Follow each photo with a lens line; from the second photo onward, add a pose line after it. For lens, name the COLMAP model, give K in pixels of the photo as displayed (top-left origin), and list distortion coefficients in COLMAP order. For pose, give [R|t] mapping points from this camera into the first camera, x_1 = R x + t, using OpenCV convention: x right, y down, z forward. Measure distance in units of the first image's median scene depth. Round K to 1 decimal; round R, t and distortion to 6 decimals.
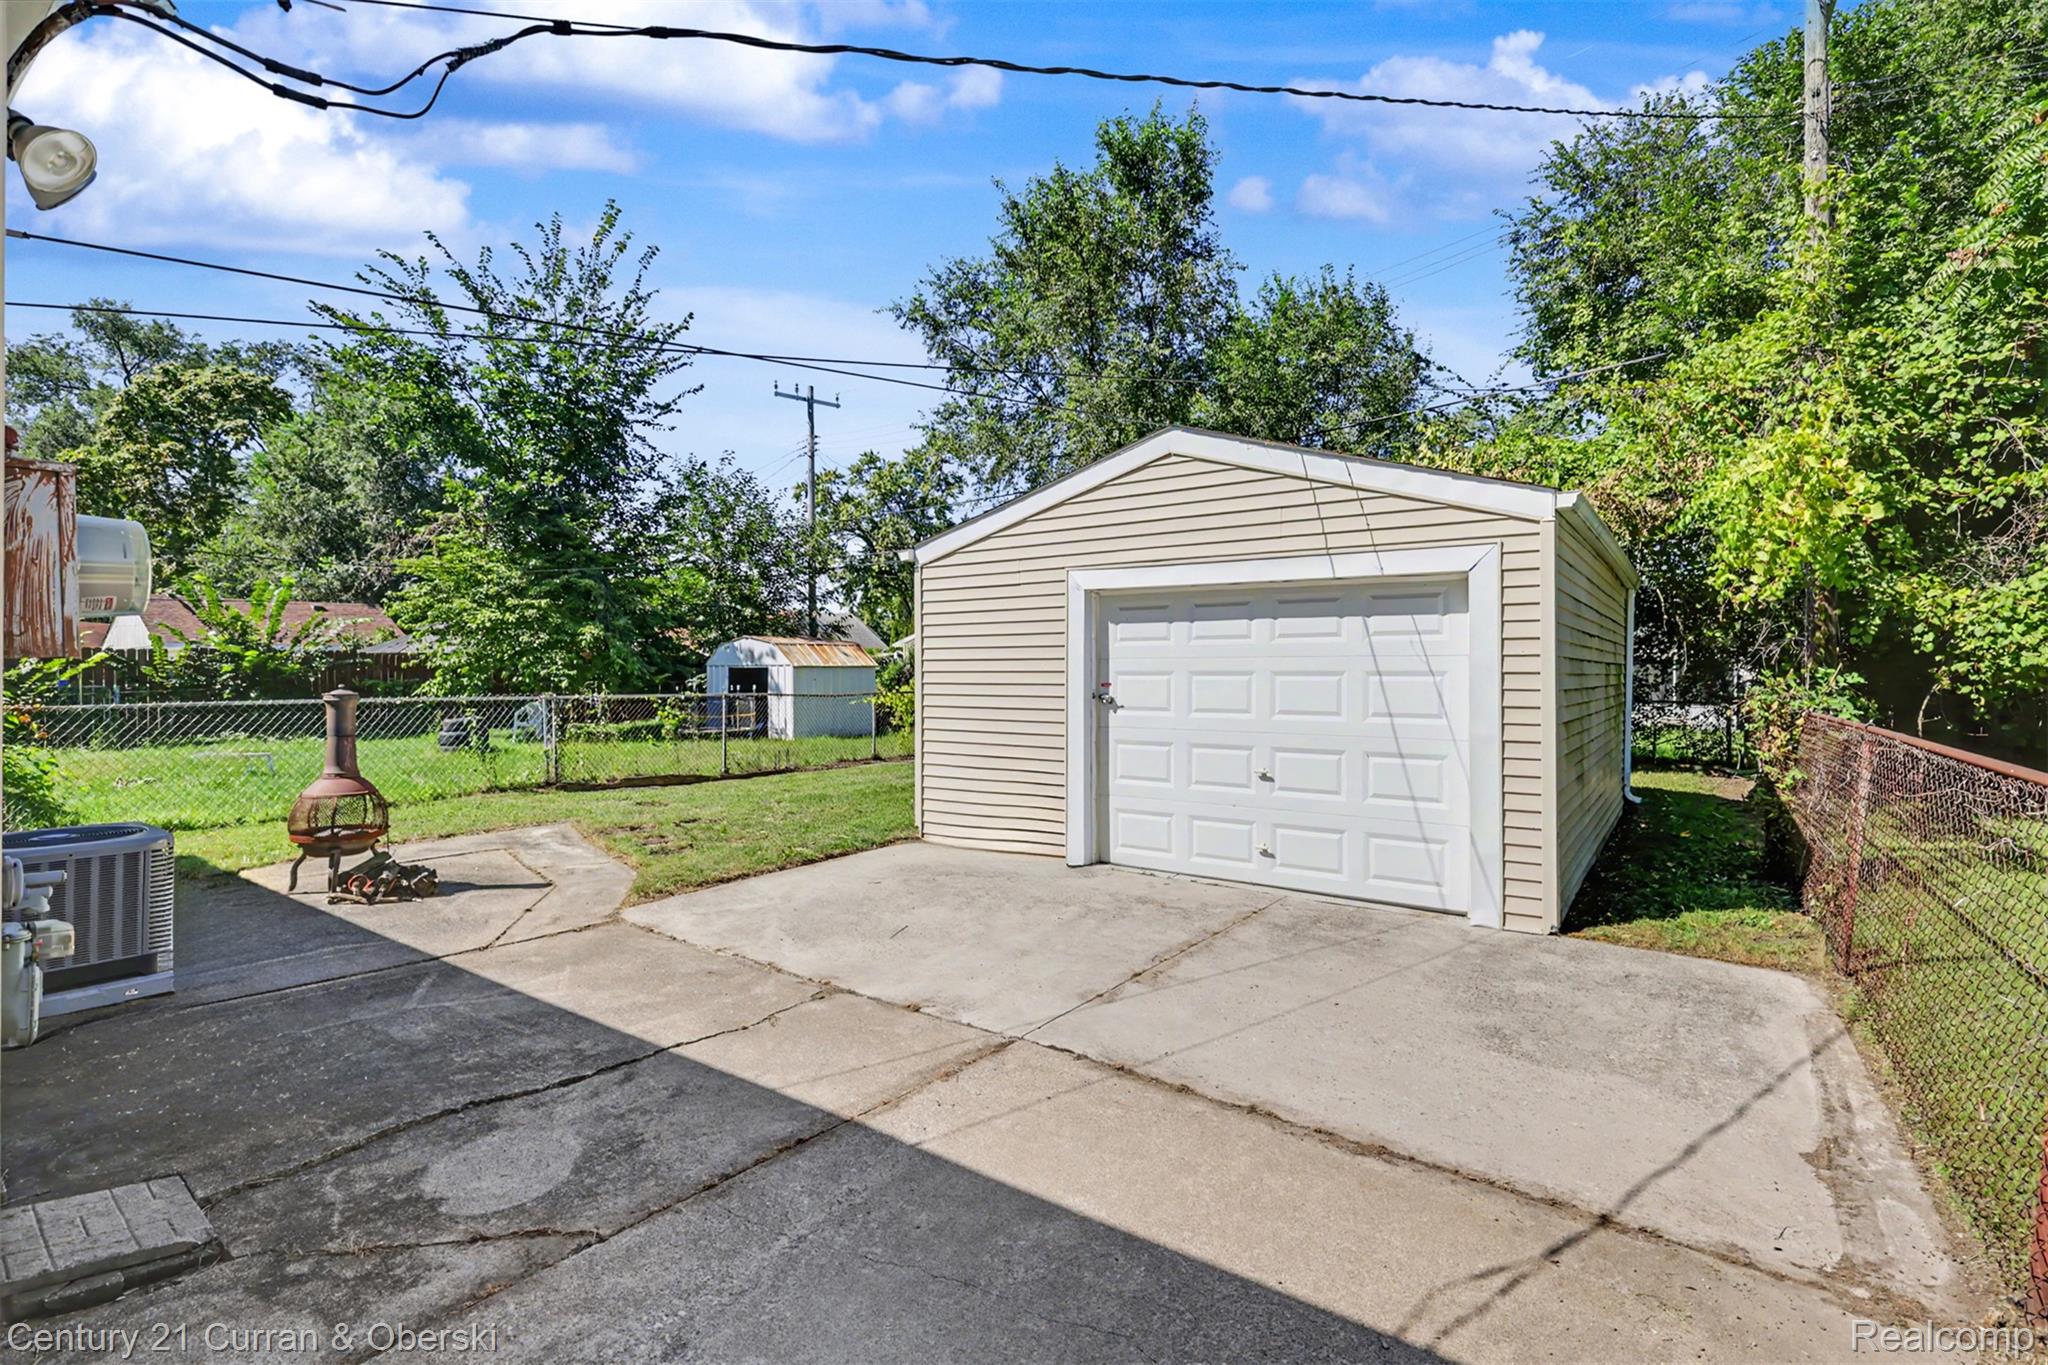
lens RADIAL K [[944.5, 0, 1015.9], [0, 944.5, 684.5], [0, 0, 1]] dist [0.005333, 0.001144]
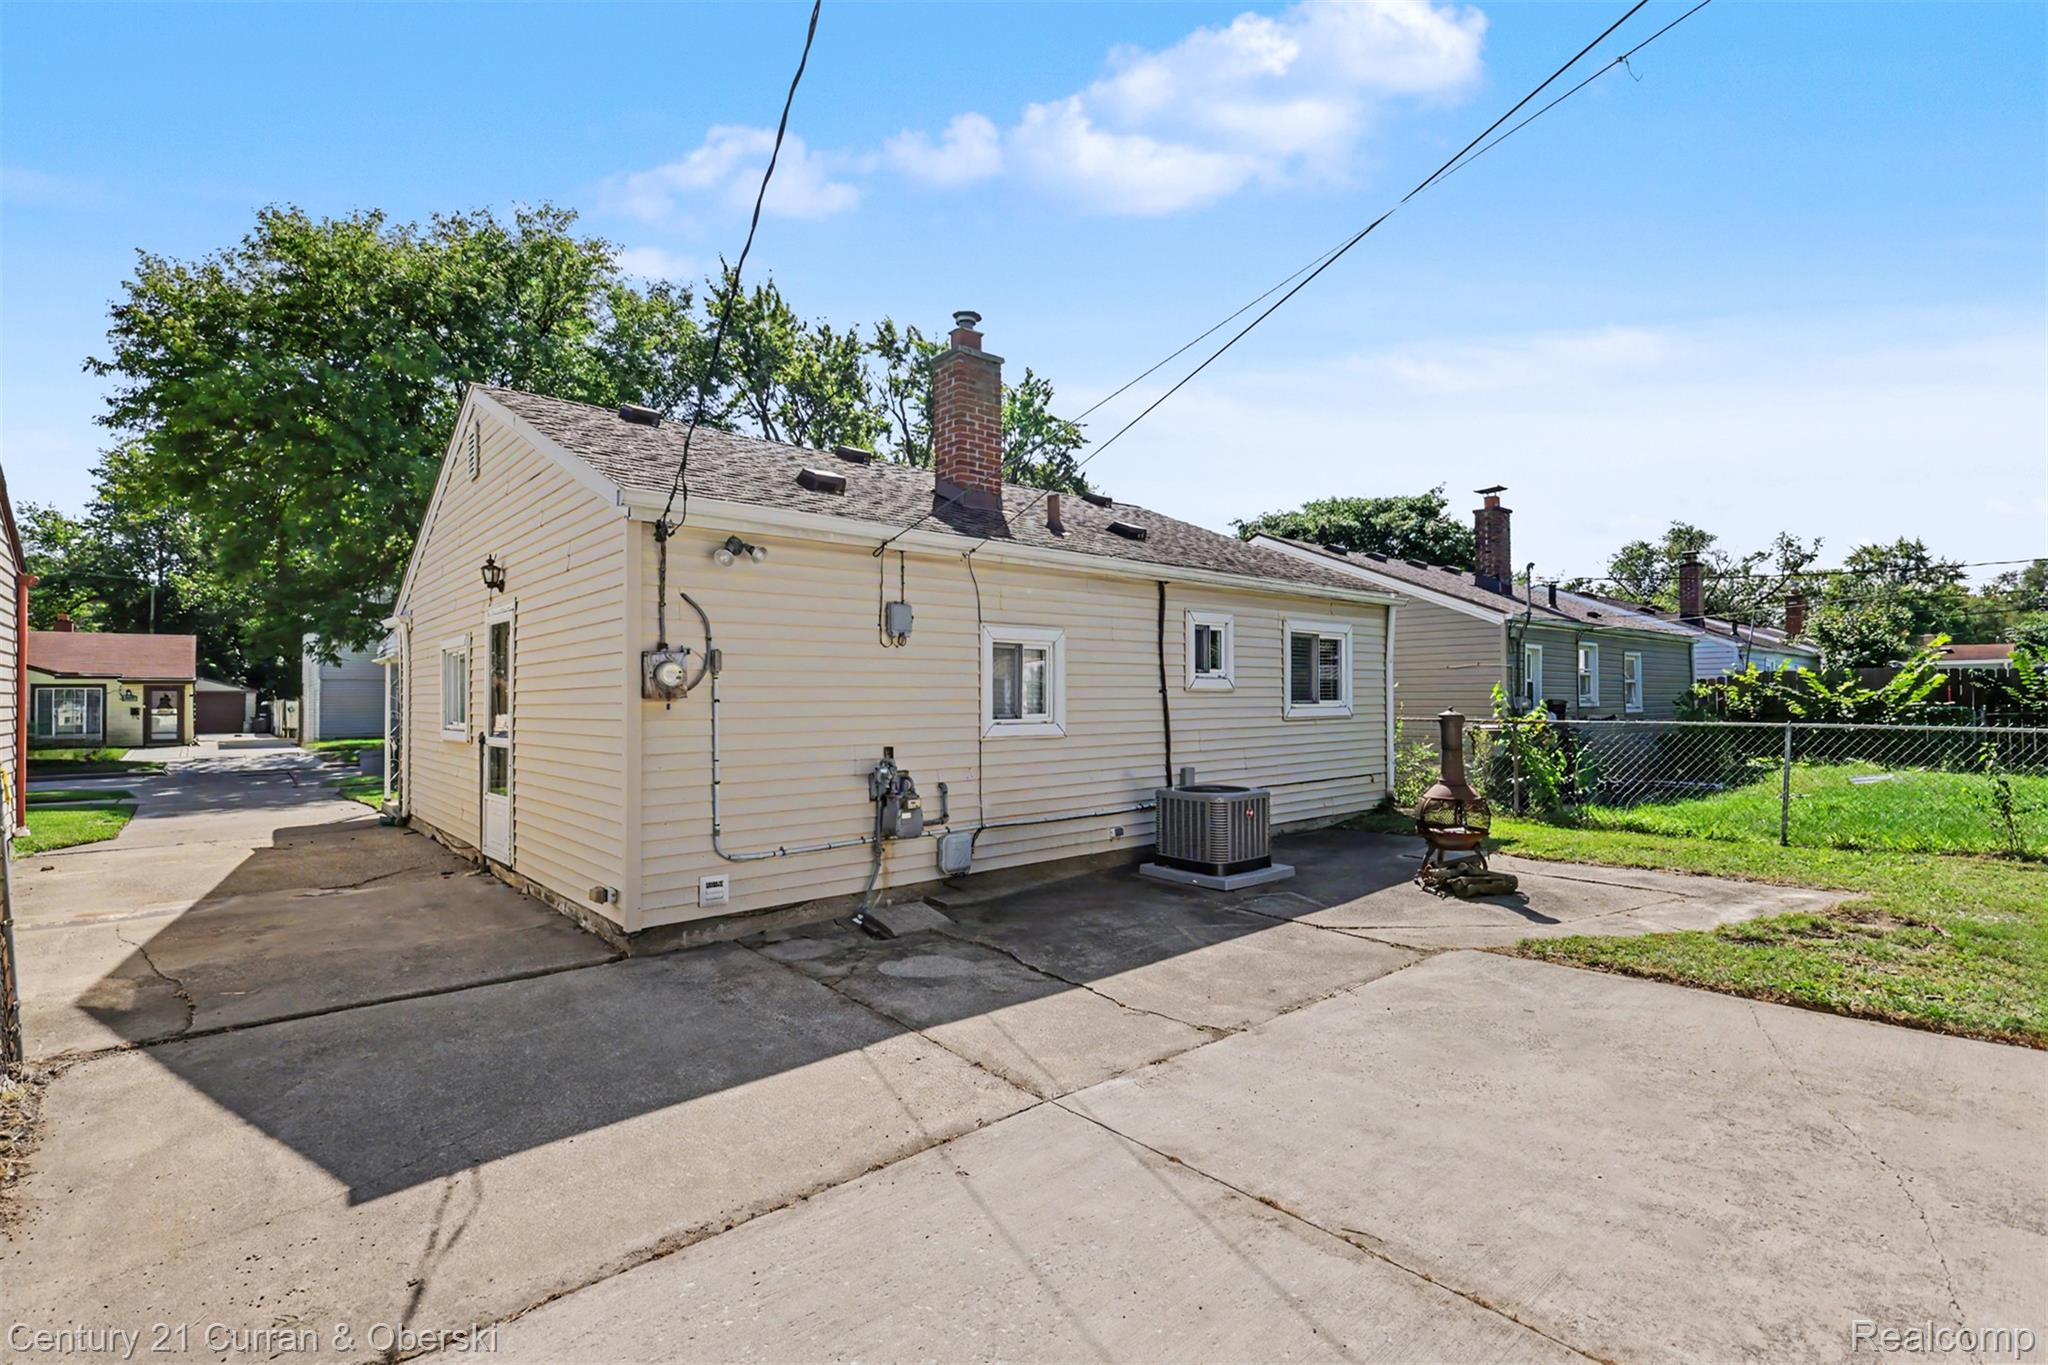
lens RADIAL K [[944.5, 0, 1024.7], [0, 944.5, 687.8], [0, 0, 1]] dist [0.005333, 0.001144]
pose [[-0.220014, -0.008863, -0.975457, 0.867997], [-0.007632, 0.999944, -0.007364, -0.014561], [0.975467, 0.005824, -0.220069, 1.136753]]
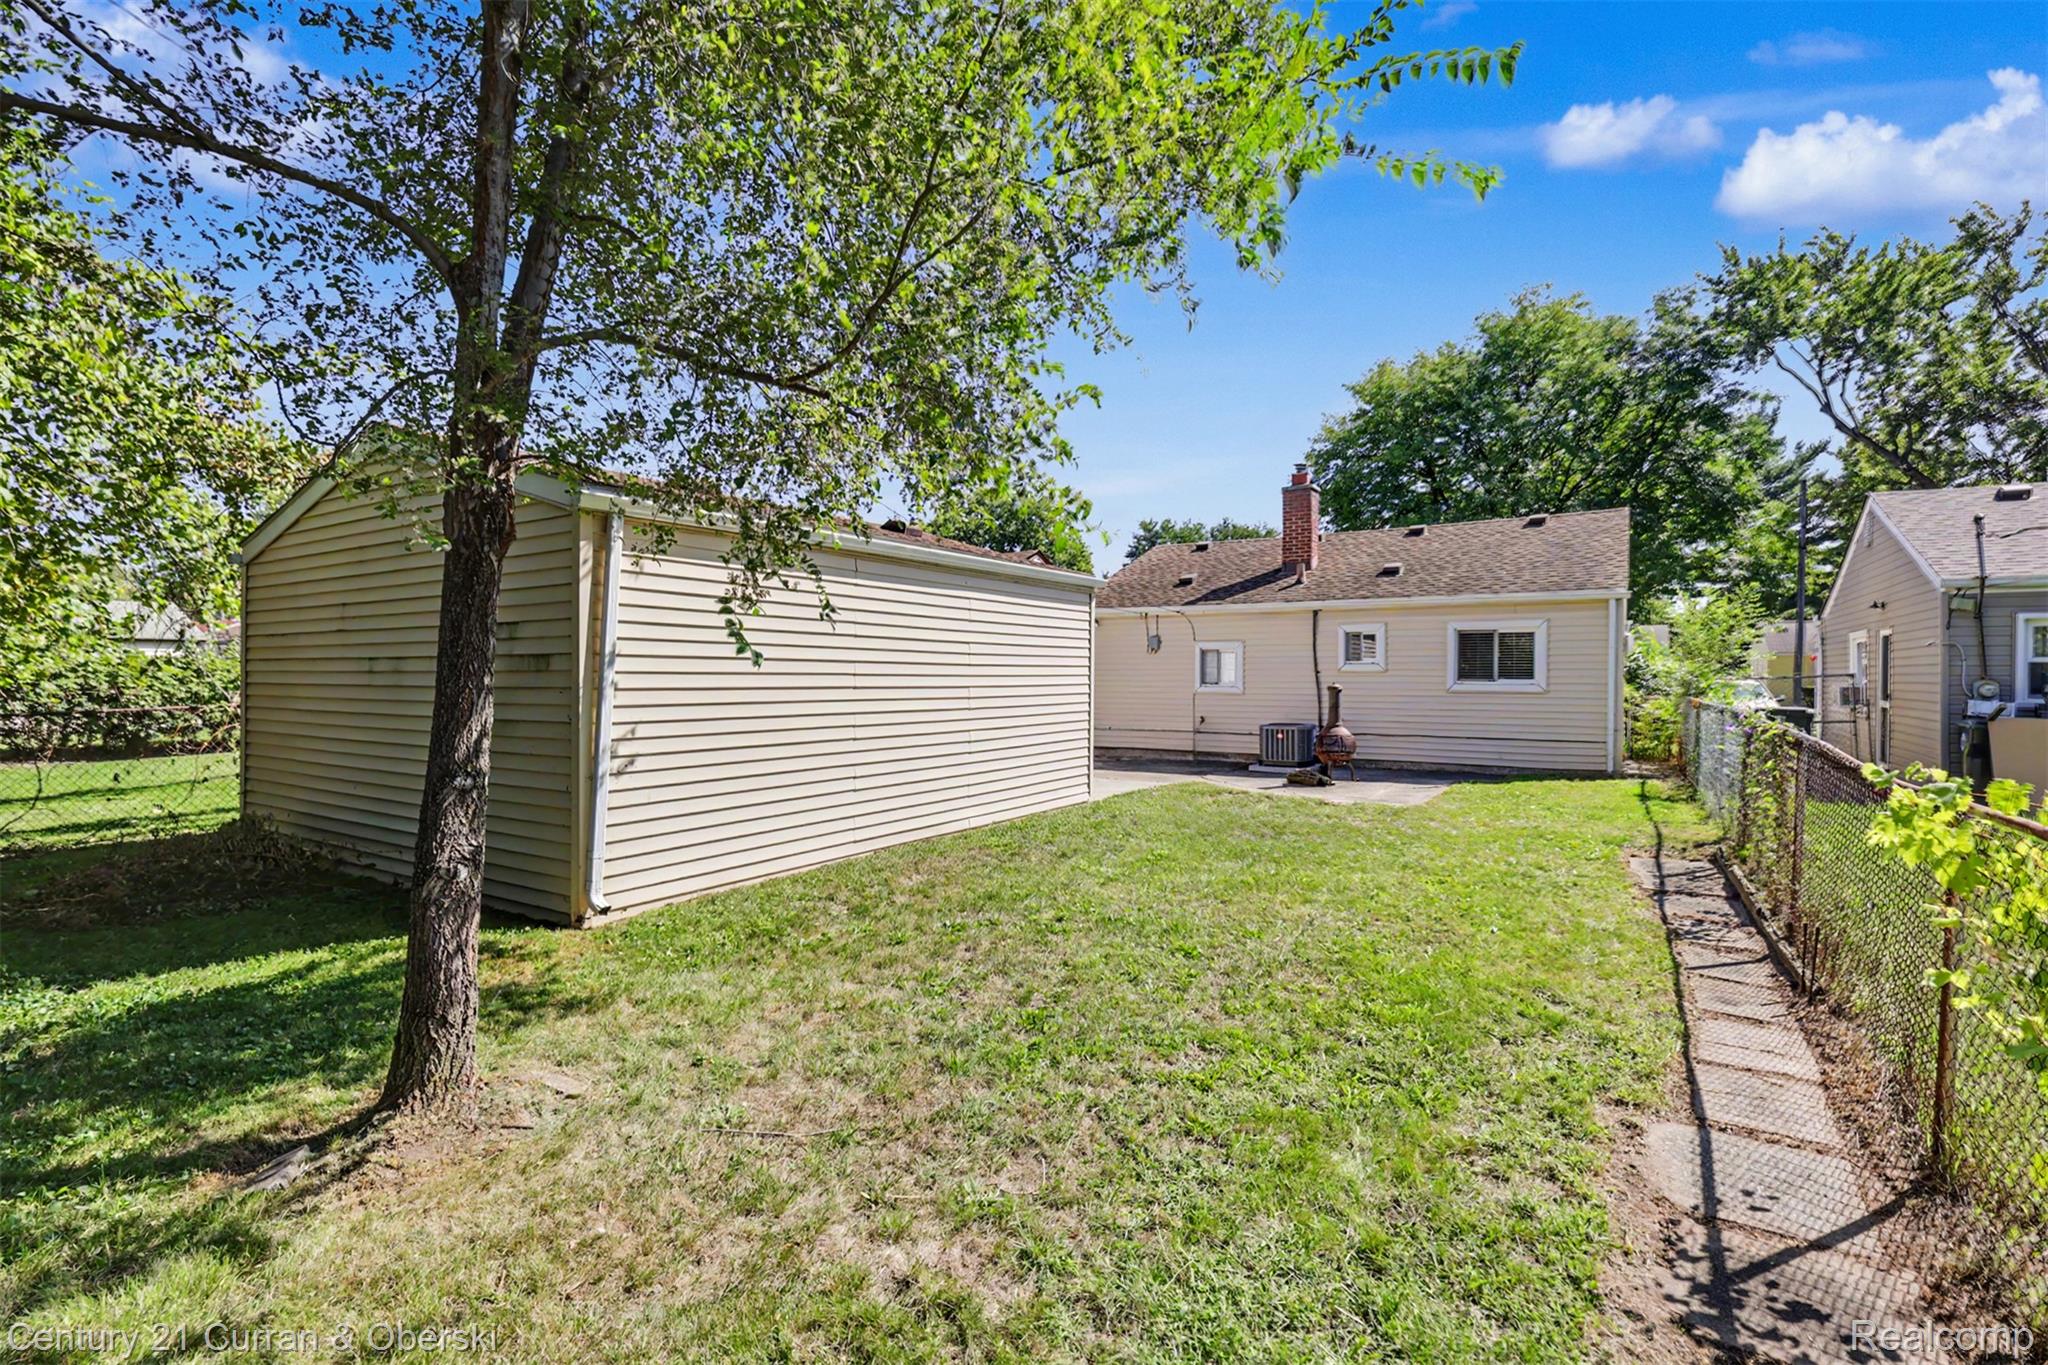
lens RADIAL K [[944.5, 0, 1025.6], [0, 944.5, 676.0], [0, 0, 1]] dist [0.005333, 0.001144]
pose [[-0.998808, -0.012082, -0.047286, 0.329235], [-0.012499, 0.999885, 0.008536, -0.022285], [0.047177, 0.009117, -0.998845, 3.516329]]
